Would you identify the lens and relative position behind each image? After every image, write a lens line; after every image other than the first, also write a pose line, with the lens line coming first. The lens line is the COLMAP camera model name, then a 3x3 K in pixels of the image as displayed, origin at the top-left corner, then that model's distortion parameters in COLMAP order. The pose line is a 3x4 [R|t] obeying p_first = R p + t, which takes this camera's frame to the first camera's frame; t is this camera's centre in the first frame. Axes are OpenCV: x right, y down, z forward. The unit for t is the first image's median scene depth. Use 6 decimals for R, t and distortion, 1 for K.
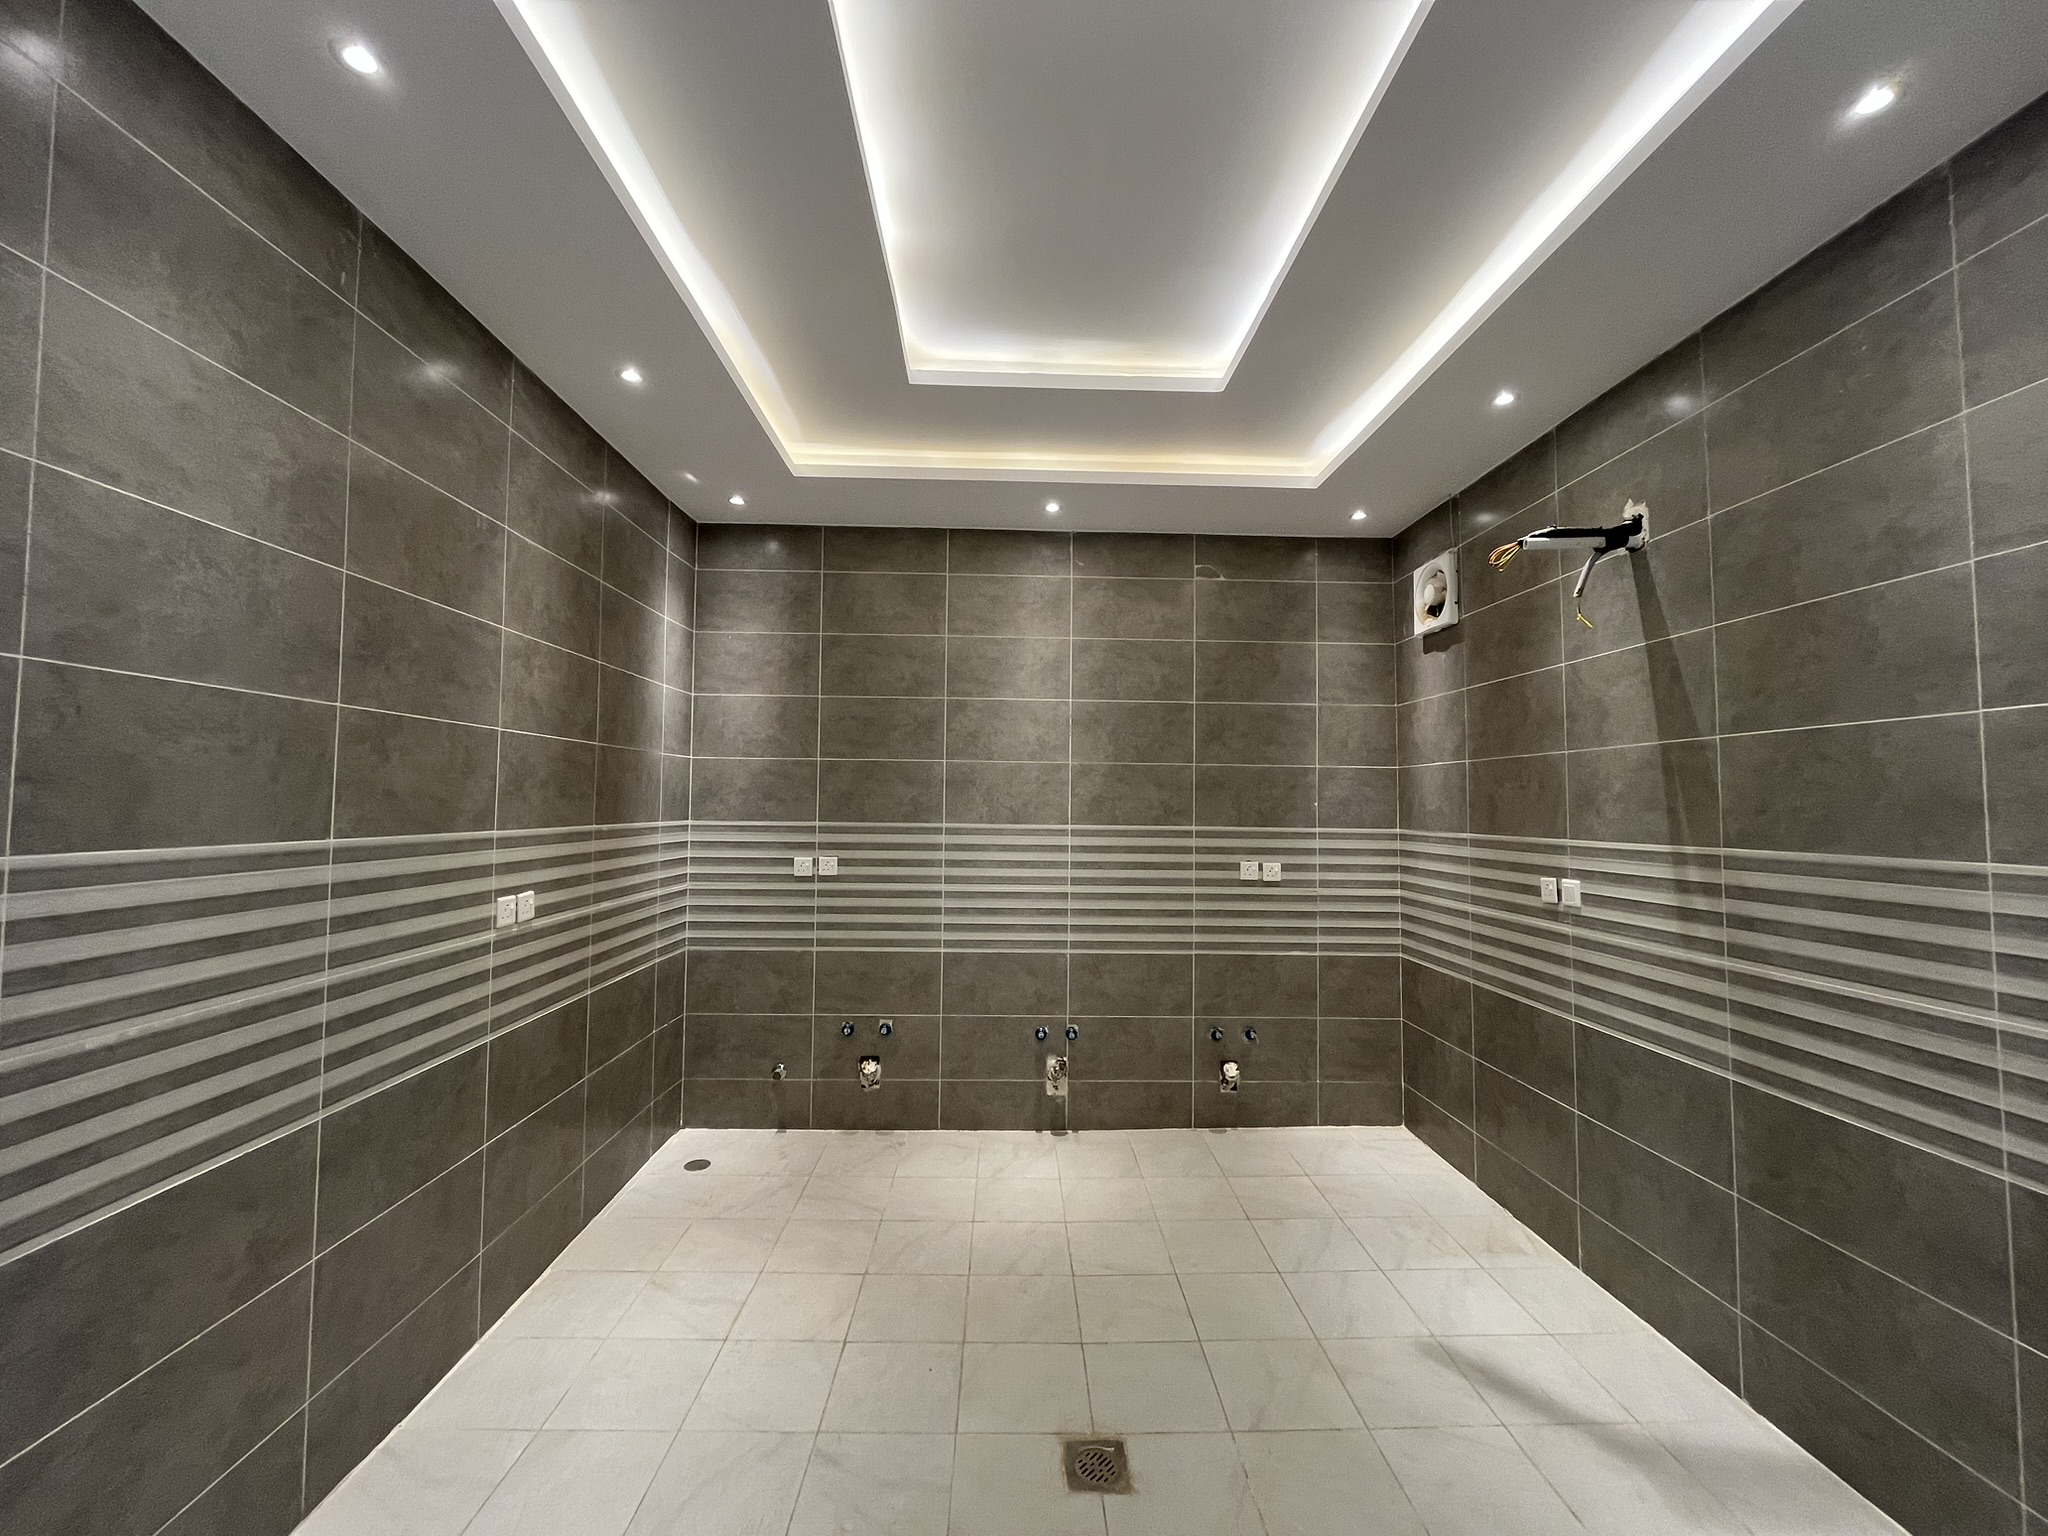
lens RADIAL K [[828.0, 0, 1028.1], [0, 828.0, 763.7], [0, 0, 1]] dist [0.000115, -0.000757]
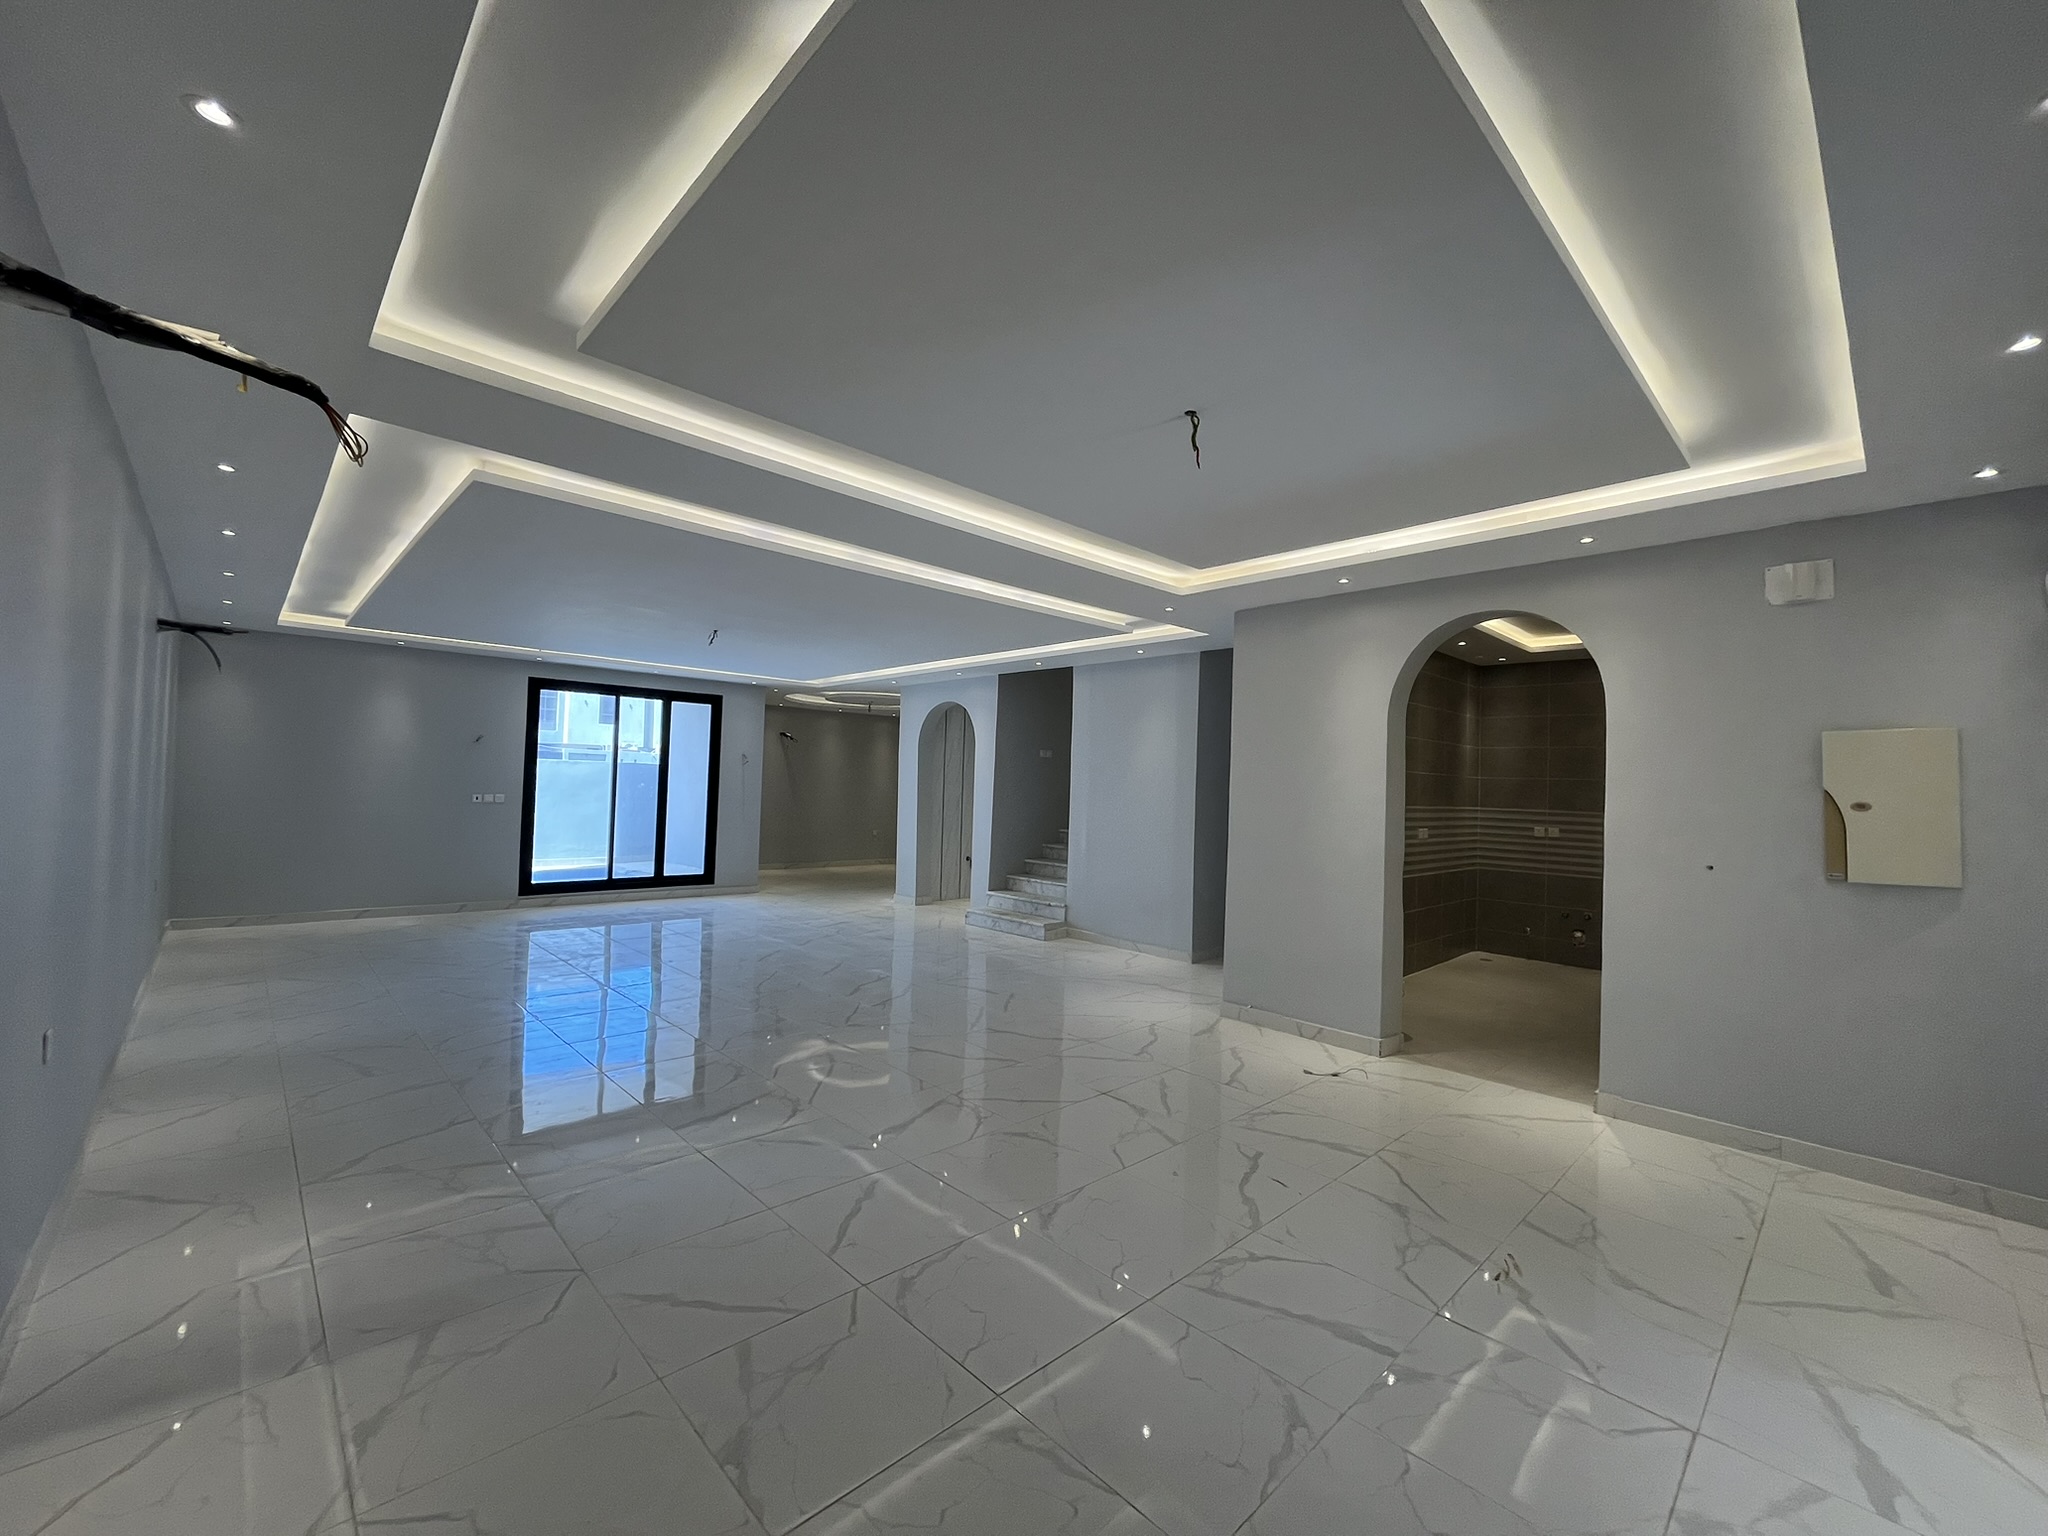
lens RADIAL K [[828.0, 0, 1029.0], [0, 828.0, 766.8], [0, 0, 1]] dist [0.000115, -0.000757]
pose [[0.672386, -0.007607, -0.740161, 0.391909], [0.011137, 0.999938, -0.000159, -0.047708], [0.740117, -0.008136, 0.672429, -1.291593]]
